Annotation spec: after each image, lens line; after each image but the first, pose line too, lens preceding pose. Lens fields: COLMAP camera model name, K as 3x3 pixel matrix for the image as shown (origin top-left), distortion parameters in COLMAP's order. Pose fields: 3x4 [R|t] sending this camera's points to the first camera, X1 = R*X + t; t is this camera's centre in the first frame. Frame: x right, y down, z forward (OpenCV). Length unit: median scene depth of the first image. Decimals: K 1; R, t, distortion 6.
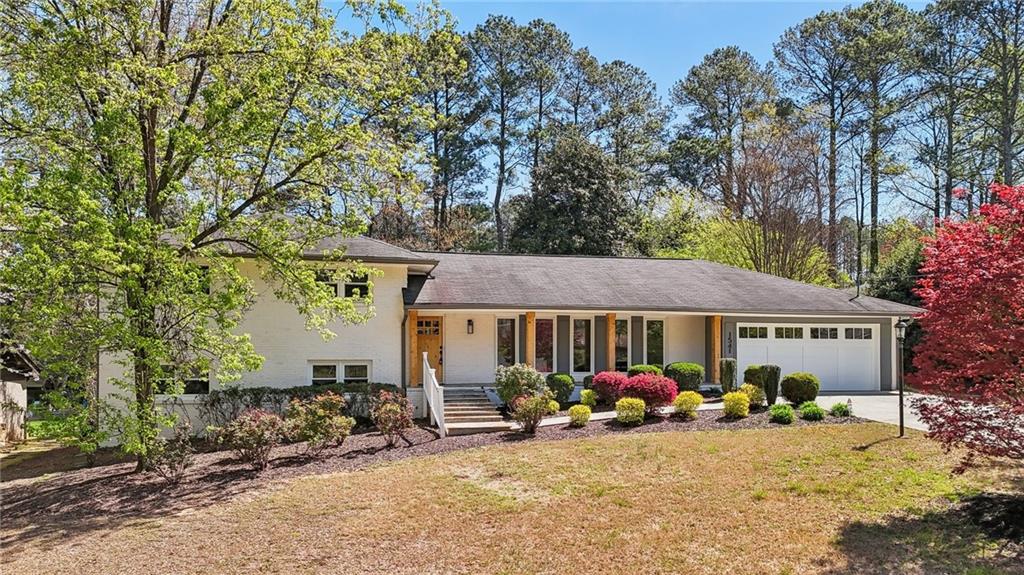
lens RADIAL K [[782.5, 0, 513.5], [0, 782.5, 331.8], [0, 0, 1]] dist [0.098091, -0.096878]
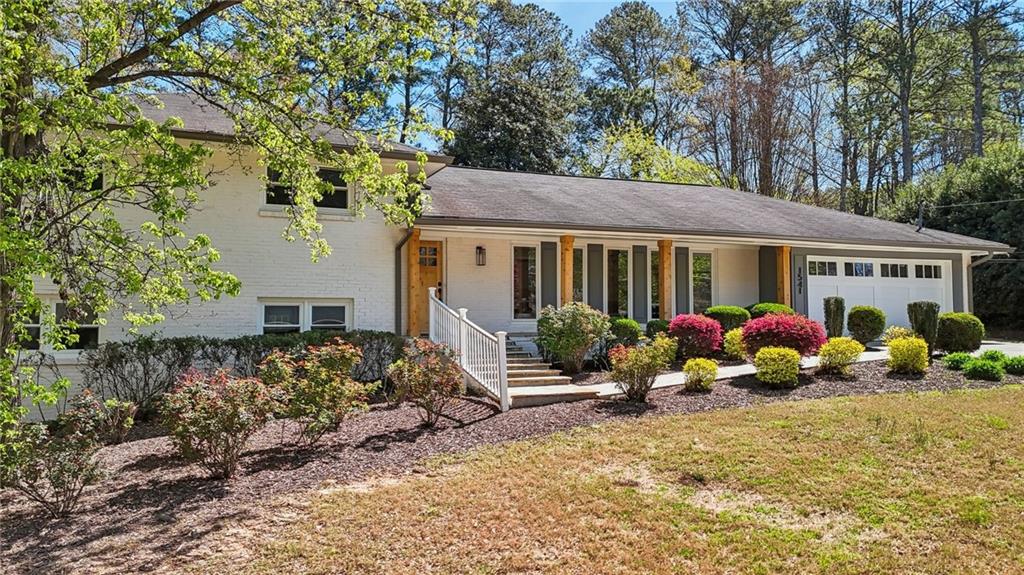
lens RADIAL K [[755.8, 0, 512.0], [0, 755.8, 287.5], [0, 0, 1]] dist [0.043770, -0.002882]
pose [[0.983802, 0.005262, 0.179181, -0.162685], [-0.003090, 0.999918, -0.012400, 0.034156], [-0.179232, 0.011646, 0.983738, 0.320422]]
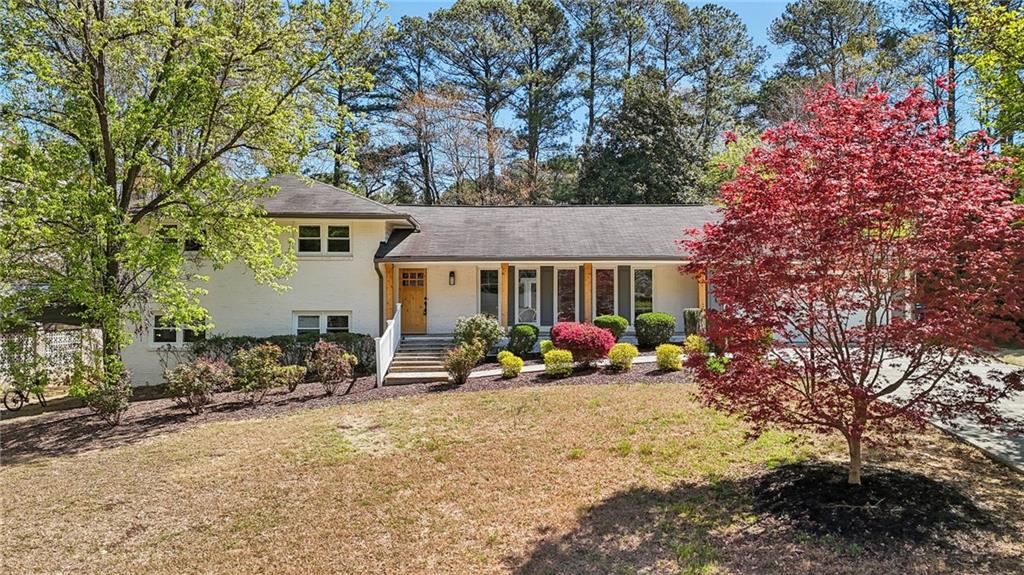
lens RADIAL K [[755.8, 0, 512.0], [0, 755.8, 287.5], [0, 0, 1]] dist [0.043770, -0.002882]
pose [[0.980933, -0.008033, -0.194180, 0.228401], [0.010182, 0.999897, 0.010070, -0.003619], [0.194079, -0.011855, 0.980914, 0.047144]]
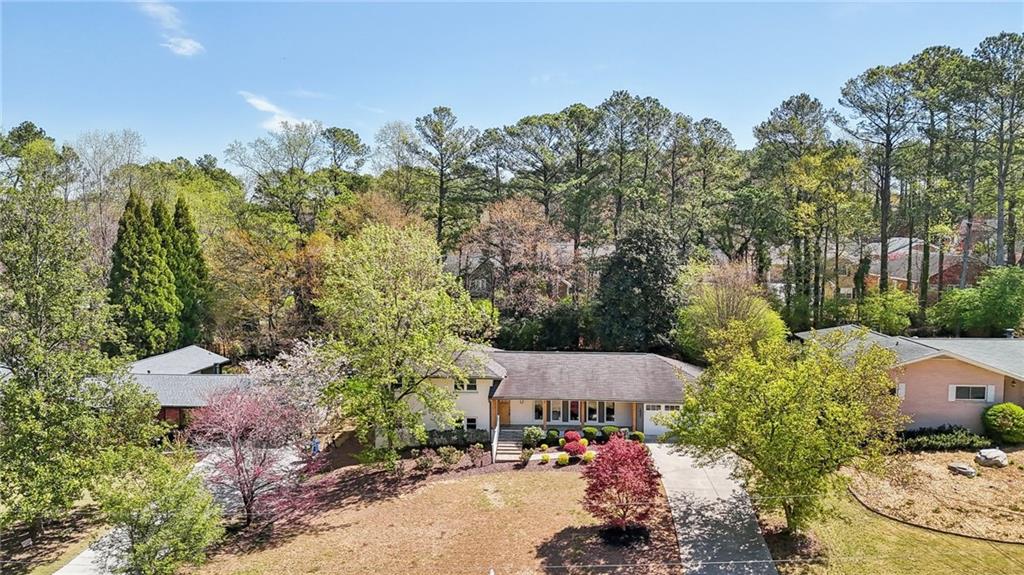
lens RADIAL K [[730.0, 0, 527.6], [0, 730.0, 284.1], [0, 0, 1]] dist [0.045588, -0.087213]
pose [[0.965865, 0.018078, -0.258413, 0.531093], [0.007130, 0.995329, 0.096281, -0.577606], [0.258946, -0.094837, 0.961225, -1.048856]]
